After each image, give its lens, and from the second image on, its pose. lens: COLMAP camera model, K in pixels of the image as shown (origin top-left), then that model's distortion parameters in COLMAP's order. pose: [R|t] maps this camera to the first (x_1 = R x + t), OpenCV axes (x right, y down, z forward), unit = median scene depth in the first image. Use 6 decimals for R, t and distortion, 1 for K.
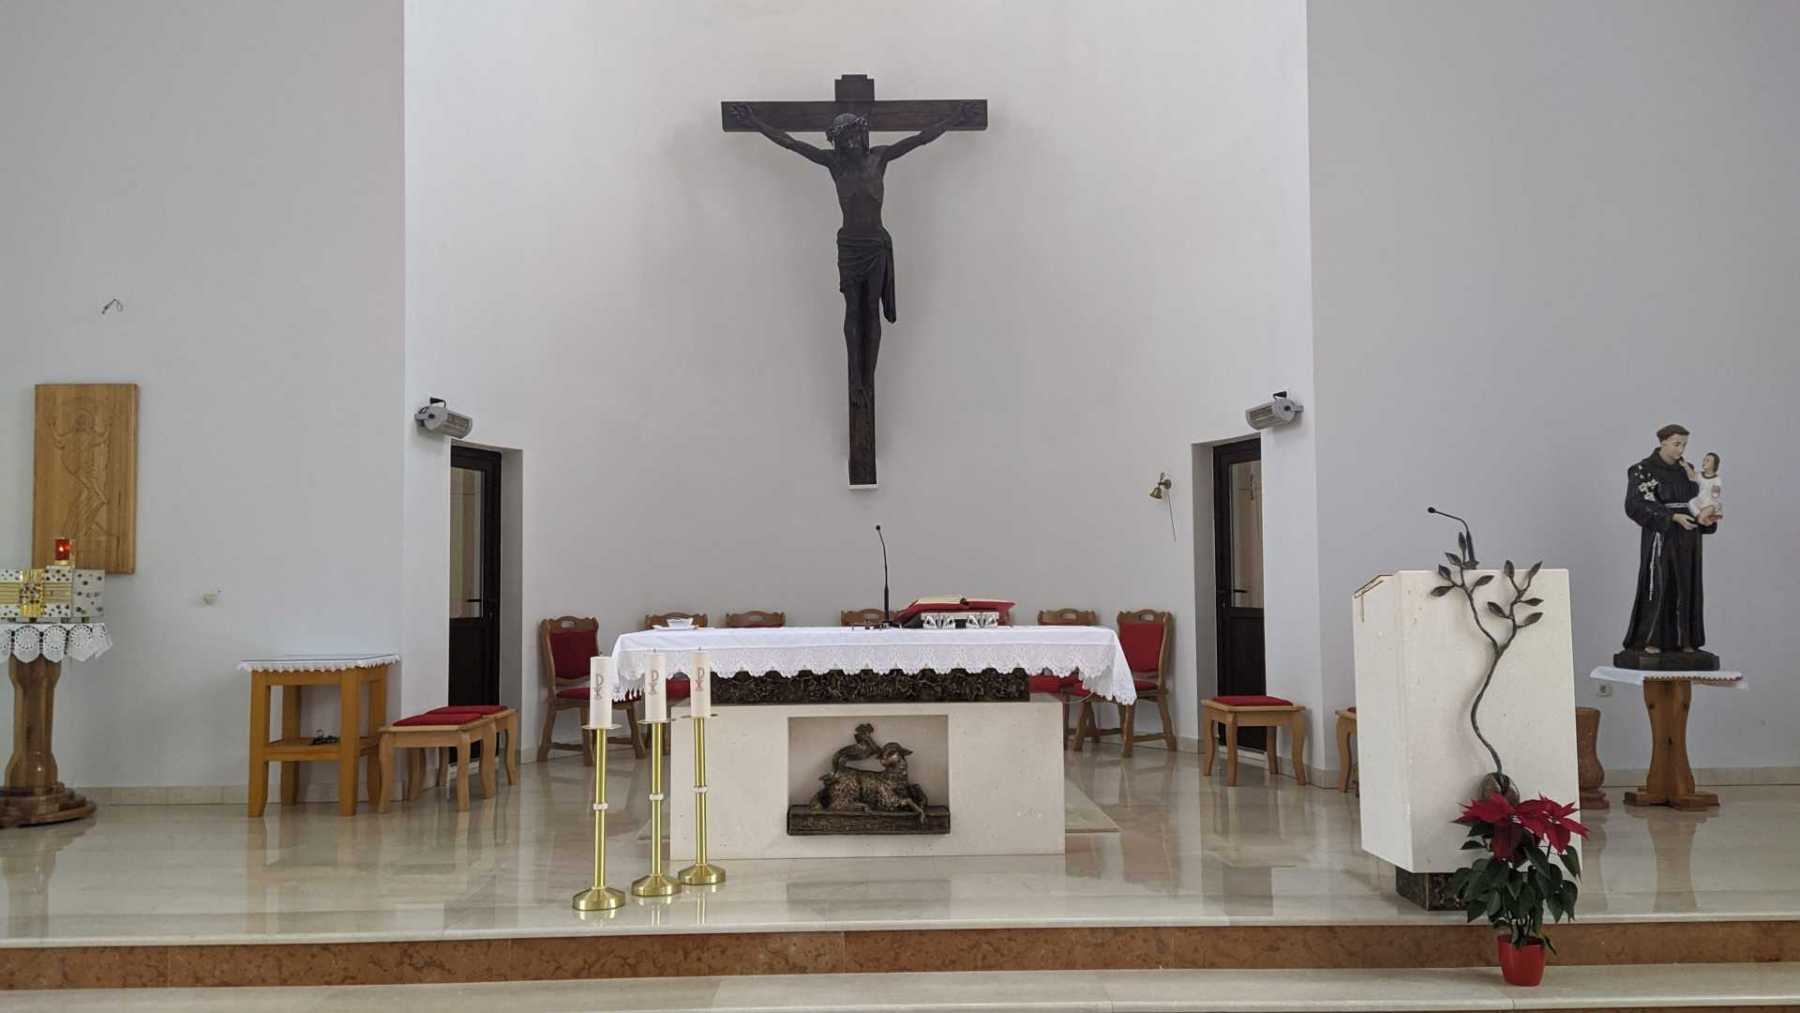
lens RADIAL K [[1330.6, 0, 900.1], [0, 1330.6, 499.1], [0, 0, 1]] dist [0.102800, -0.148016]
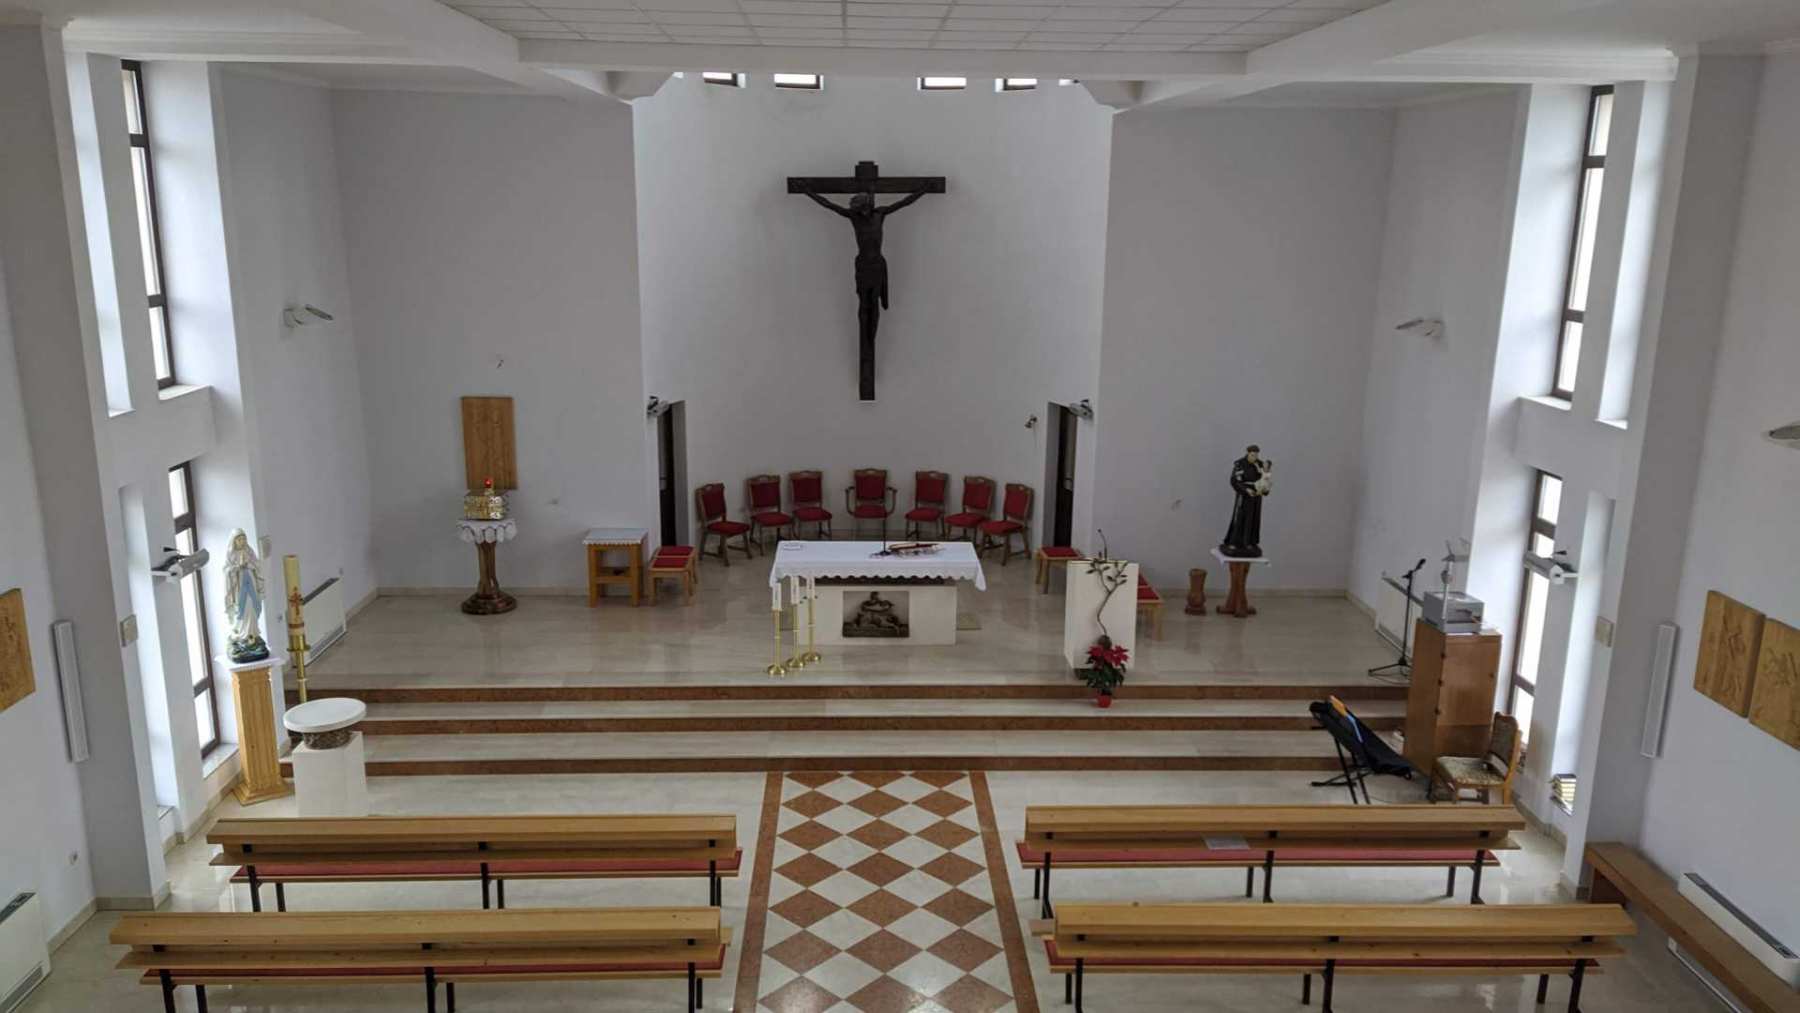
lens RADIAL K [[1324.7, 0, 900.0], [0, 1324.7, 506.5], [0, 0, 1]] dist [0.120489, -0.165872]
pose [[0.999600, 0.018134, 0.021682, -0.029677], [-0.023639, 0.956889, 0.289491, -0.558869], [-0.015498, -0.289888, 0.956935, -1.030329]]
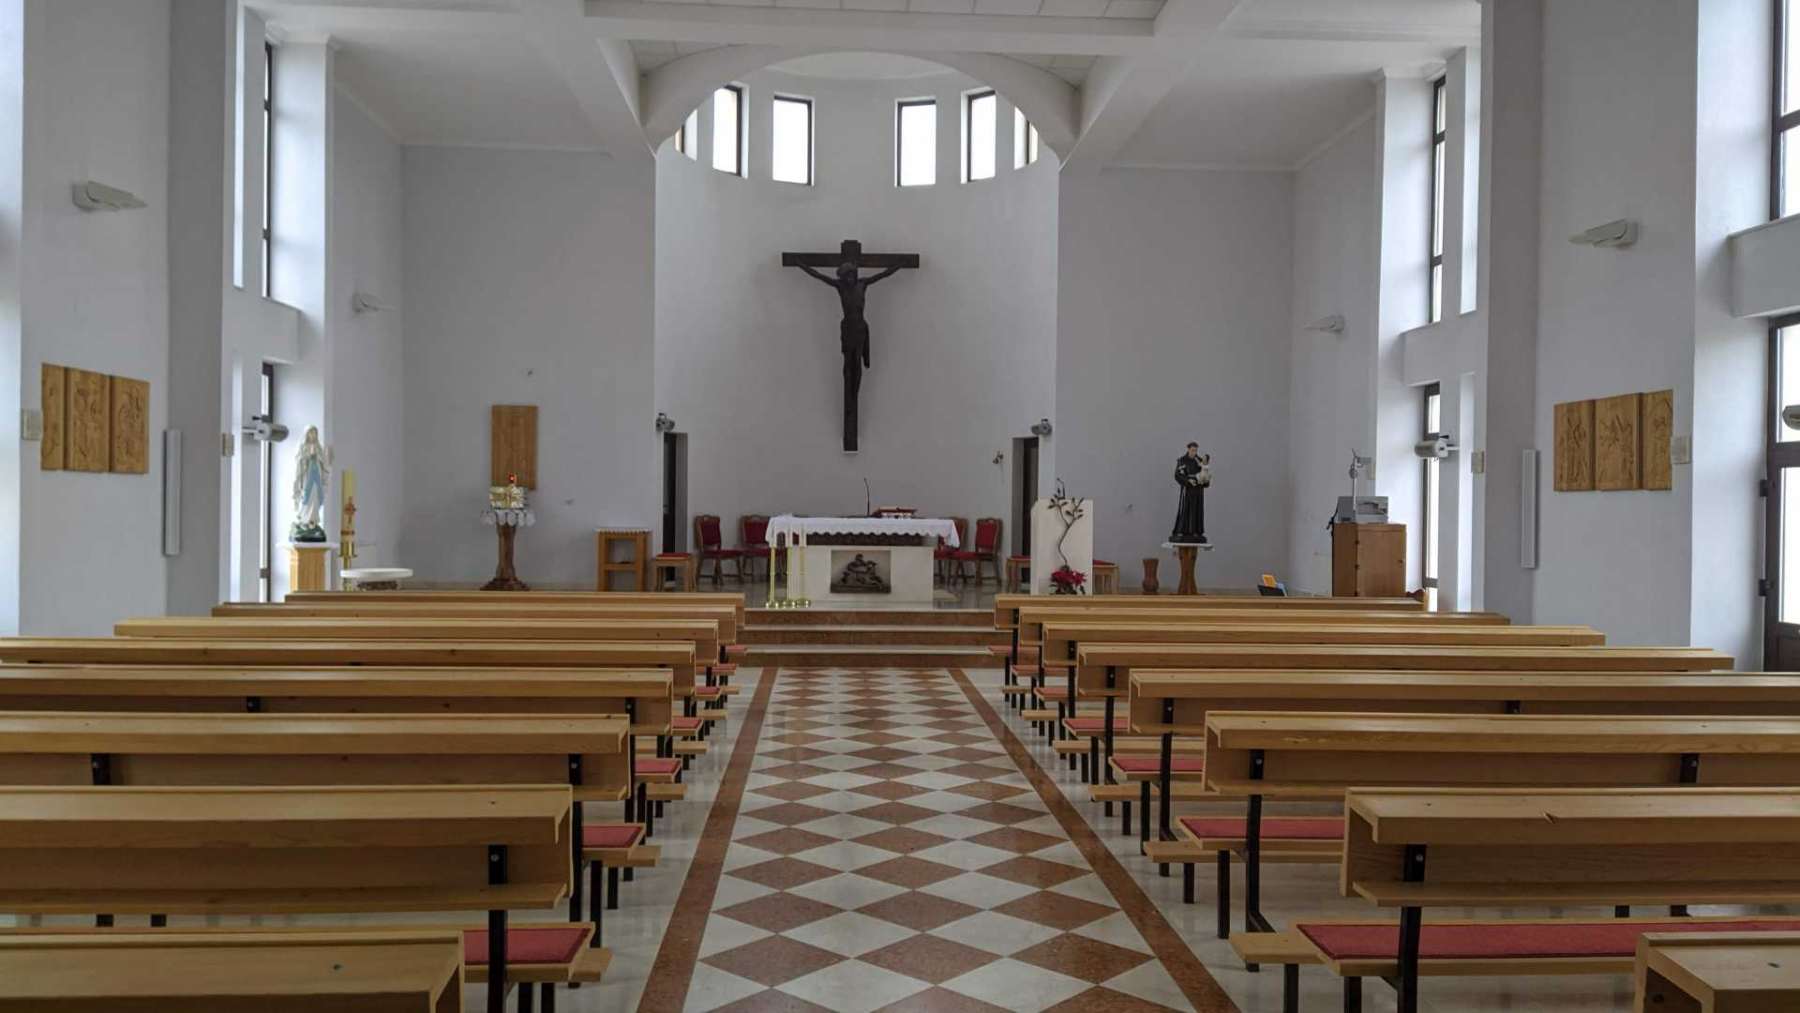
lens RADIAL K [[1330.6, 0, 900.1], [0, 1330.6, 499.1], [0, 0, 1]] dist [0.102800, -0.148016]
pose [[0.999104, 0.020813, 0.036862, -0.038297], [-0.022889, 0.998122, 0.056822, -0.077536], [-0.035610, -0.057615, 0.997704, -1.372969]]
